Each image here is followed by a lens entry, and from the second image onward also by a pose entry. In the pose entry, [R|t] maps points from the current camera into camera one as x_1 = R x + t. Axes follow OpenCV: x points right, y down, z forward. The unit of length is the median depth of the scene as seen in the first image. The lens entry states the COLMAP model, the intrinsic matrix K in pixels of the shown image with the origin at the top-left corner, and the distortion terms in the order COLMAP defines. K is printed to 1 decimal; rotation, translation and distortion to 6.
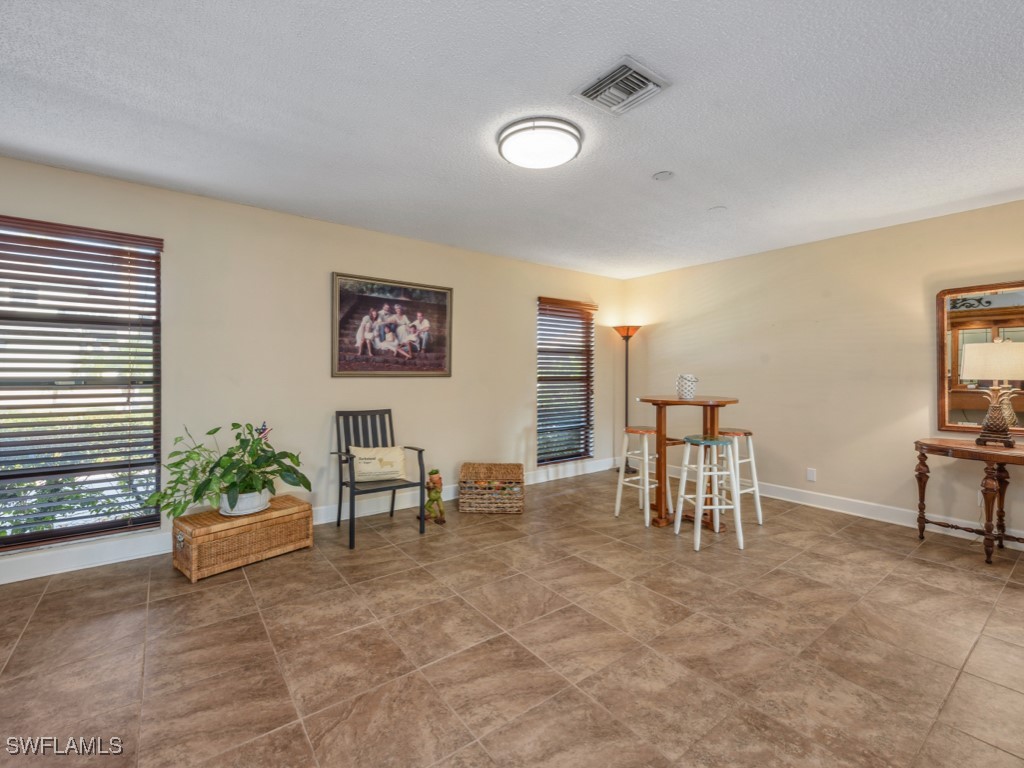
lens RADIAL K [[463.9, 0, 519.1], [0, 463.9, 375.9], [0, 0, 1]] dist [0.012951, -0.004074]
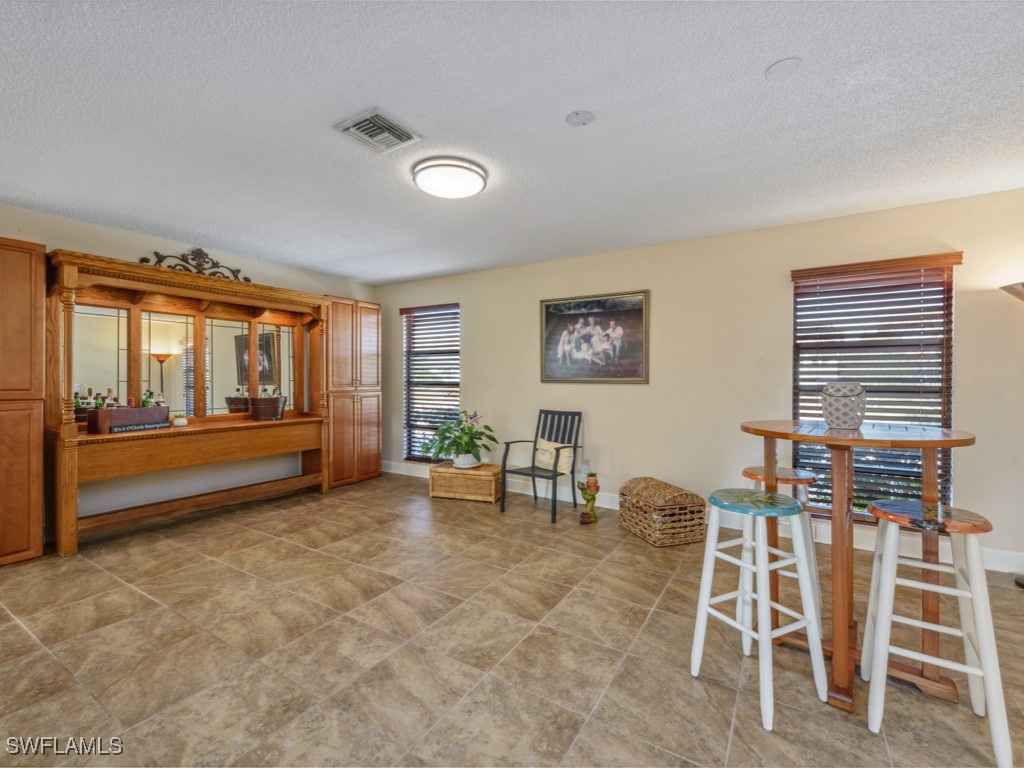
lens RADIAL K [[463.9, 0, 515.0], [0, 463.9, 378.6], [0, 0, 1]] dist [0.012951, -0.004074]
pose [[0.333029, -0.001718, -0.942915, 0.748291], [-0.009105, 0.999946, -0.005037, -0.001549], [0.942873, 0.010262, 0.332995, 0.495241]]
